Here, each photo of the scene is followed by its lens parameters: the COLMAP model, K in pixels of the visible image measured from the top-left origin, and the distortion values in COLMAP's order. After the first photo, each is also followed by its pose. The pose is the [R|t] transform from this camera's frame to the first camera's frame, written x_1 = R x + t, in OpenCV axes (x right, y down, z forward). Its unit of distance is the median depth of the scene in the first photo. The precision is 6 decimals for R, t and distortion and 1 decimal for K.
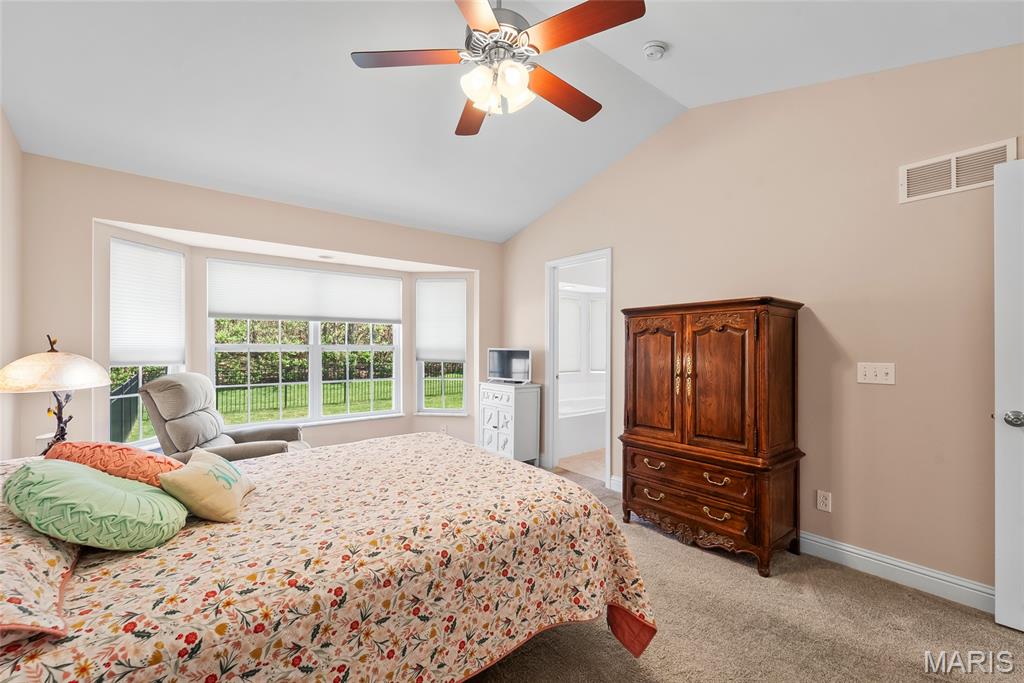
lens RADIAL K [[426.4, 0, 512.1], [0, 426.4, 345.4], [0, 0, 1]] dist [0.002296, 0.000265]
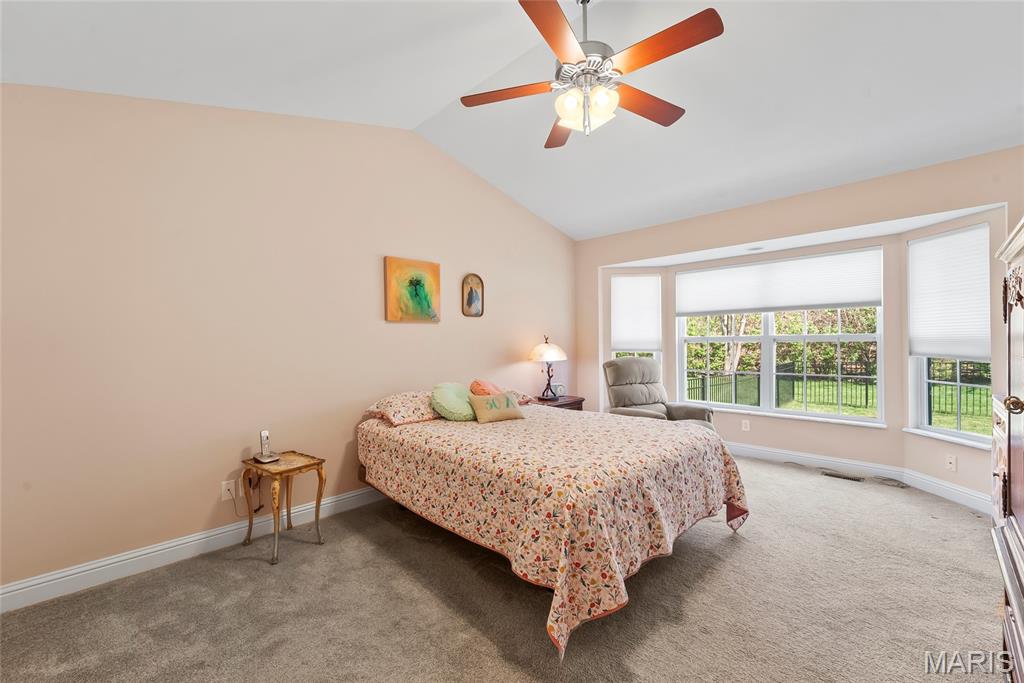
lens RADIAL K [[415.1, 0, 512.0], [0, 415.1, 341.5], [0, 0, 1]] dist [-0.000442, -0.000108]
pose [[0.106769, -0.001546, -0.994283, 0.669337], [0.016170, 0.999869, 0.000182, 0.003365], [0.994152, -0.016097, 0.106780, 0.443599]]
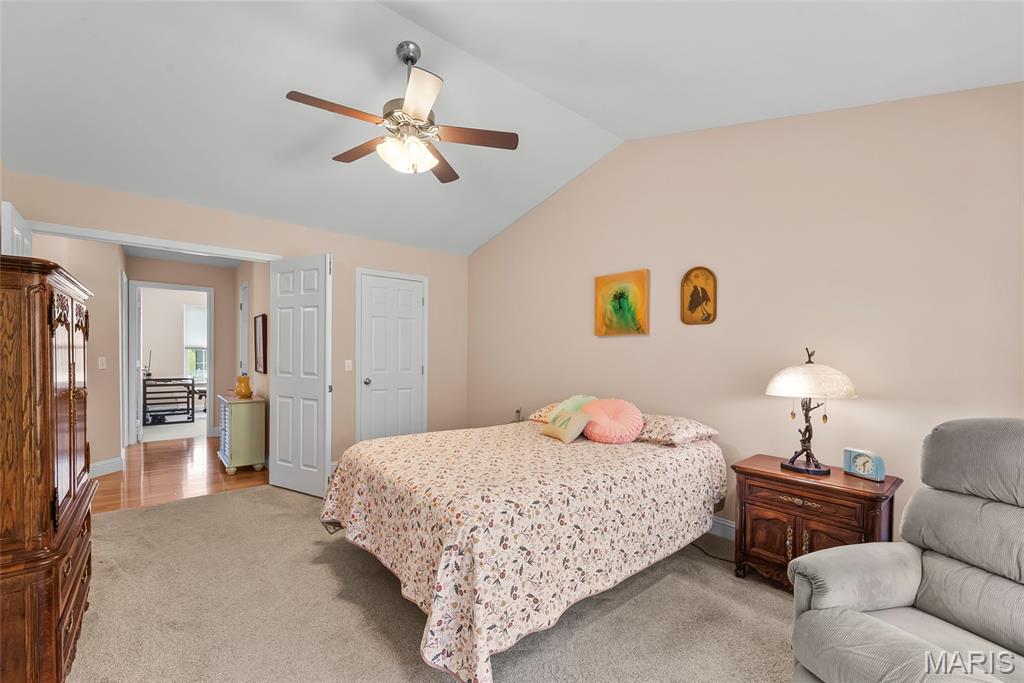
lens RADIAL K [[422.9, 0, 509.8], [0, 422.9, 353.1], [0, 0, 1]] dist [-0.000155, -0.000054]
pose [[-0.999766, -0.013009, -0.017265, -0.205832], [-0.012949, 0.999910, -0.003592, 0.002281], [0.017310, -0.003367, -0.999844, 1.495351]]
